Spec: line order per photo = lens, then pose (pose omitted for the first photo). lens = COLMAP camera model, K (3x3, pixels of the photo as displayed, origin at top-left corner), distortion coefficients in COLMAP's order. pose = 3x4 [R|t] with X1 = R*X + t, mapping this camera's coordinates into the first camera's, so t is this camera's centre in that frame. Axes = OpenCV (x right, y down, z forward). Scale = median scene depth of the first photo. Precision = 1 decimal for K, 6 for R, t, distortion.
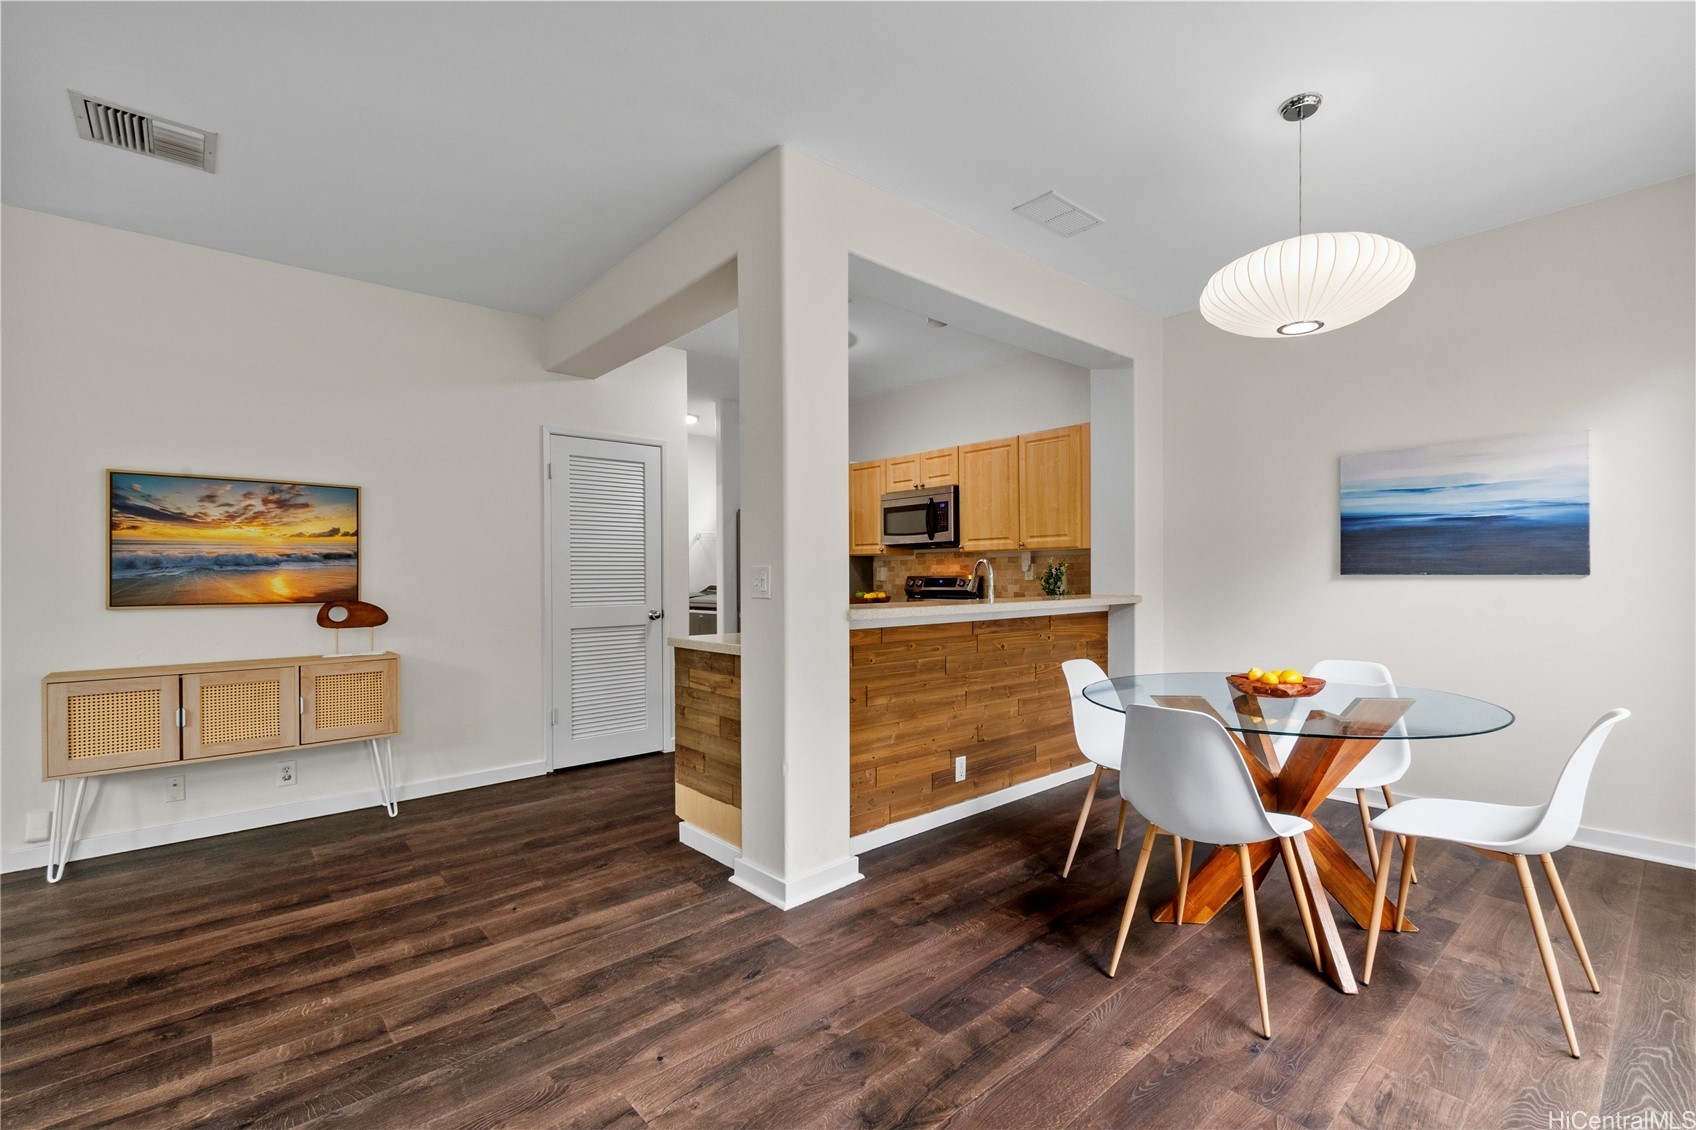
lens RADIAL K [[747.5, 0, 848.7], [0, 747.5, 573.2], [0, 0, 1]] dist [0.006961, -0.000123]
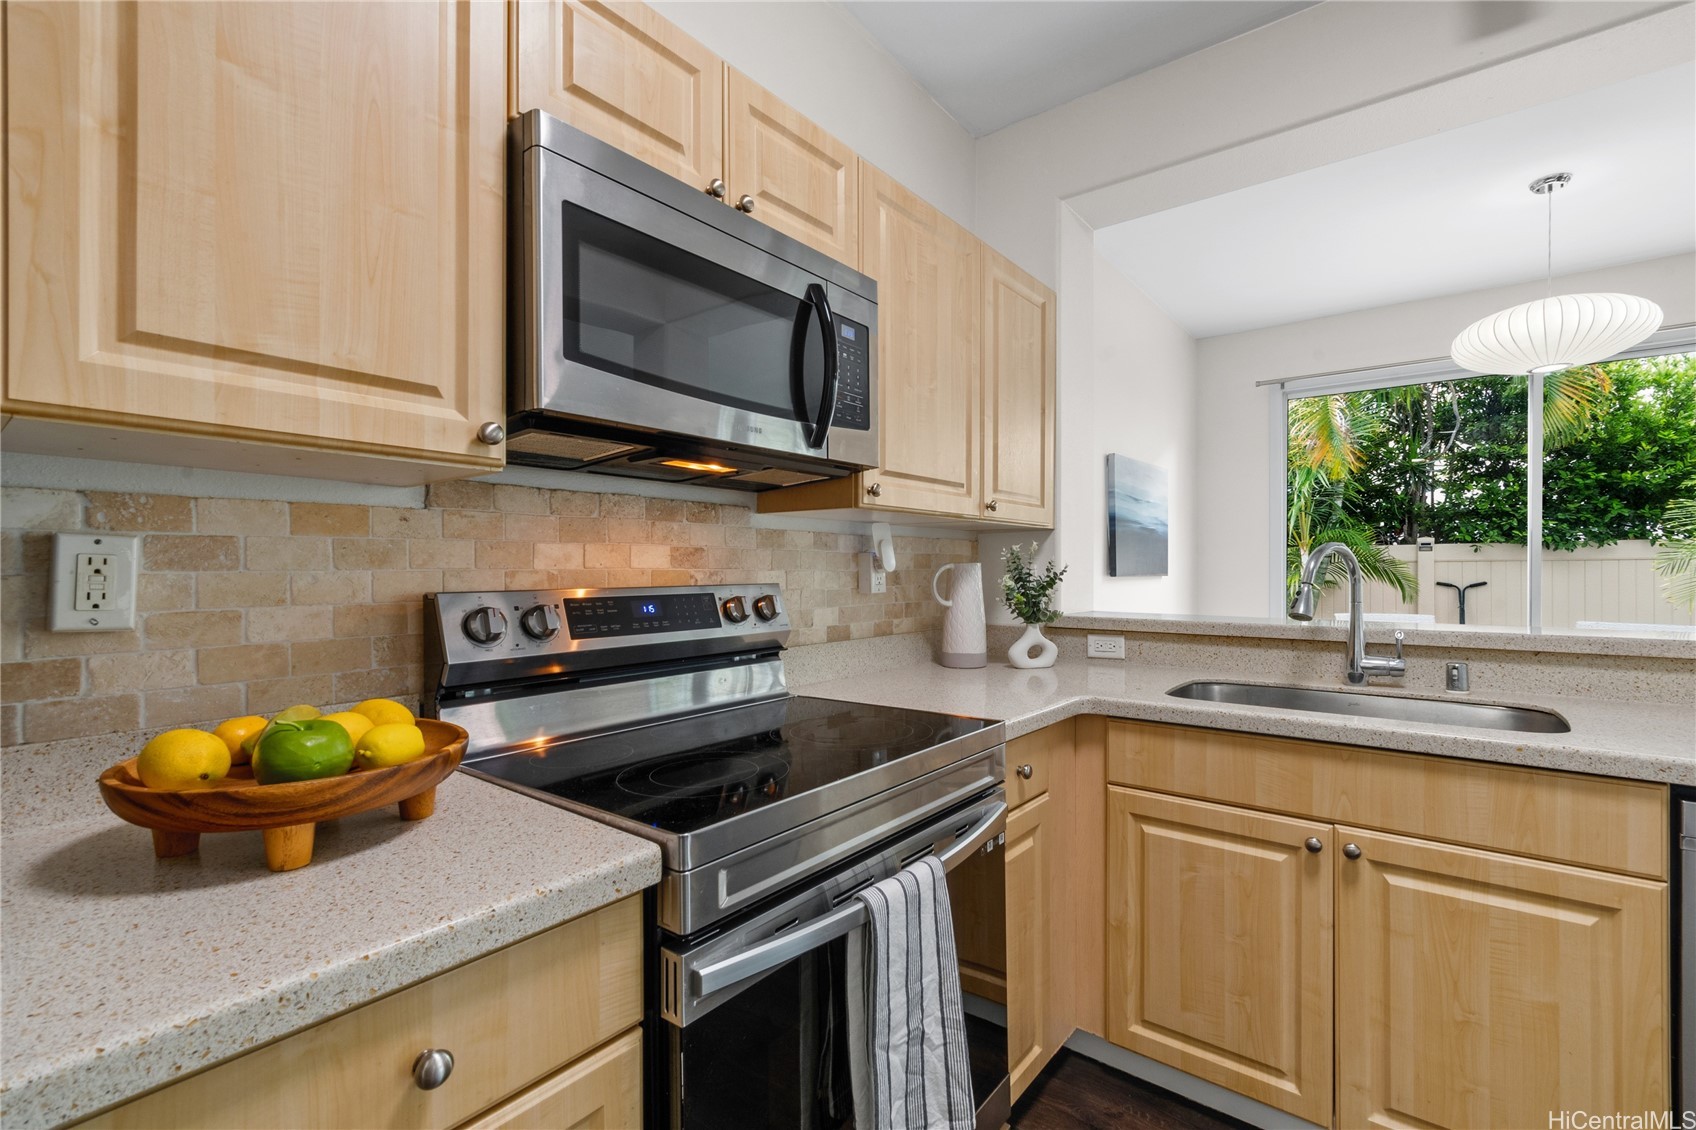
lens RADIAL K [[747.5, 0, 877.3], [0, 747.5, 572.2], [0, 0, 1]] dist [0.006961, -0.000123]
pose [[-0.174995, -0.002956, 0.984565, -0.144218], [-0.003105, 0.999992, 0.002450, -0.002632], [-0.984564, -0.002628, -0.175003, 1.016468]]
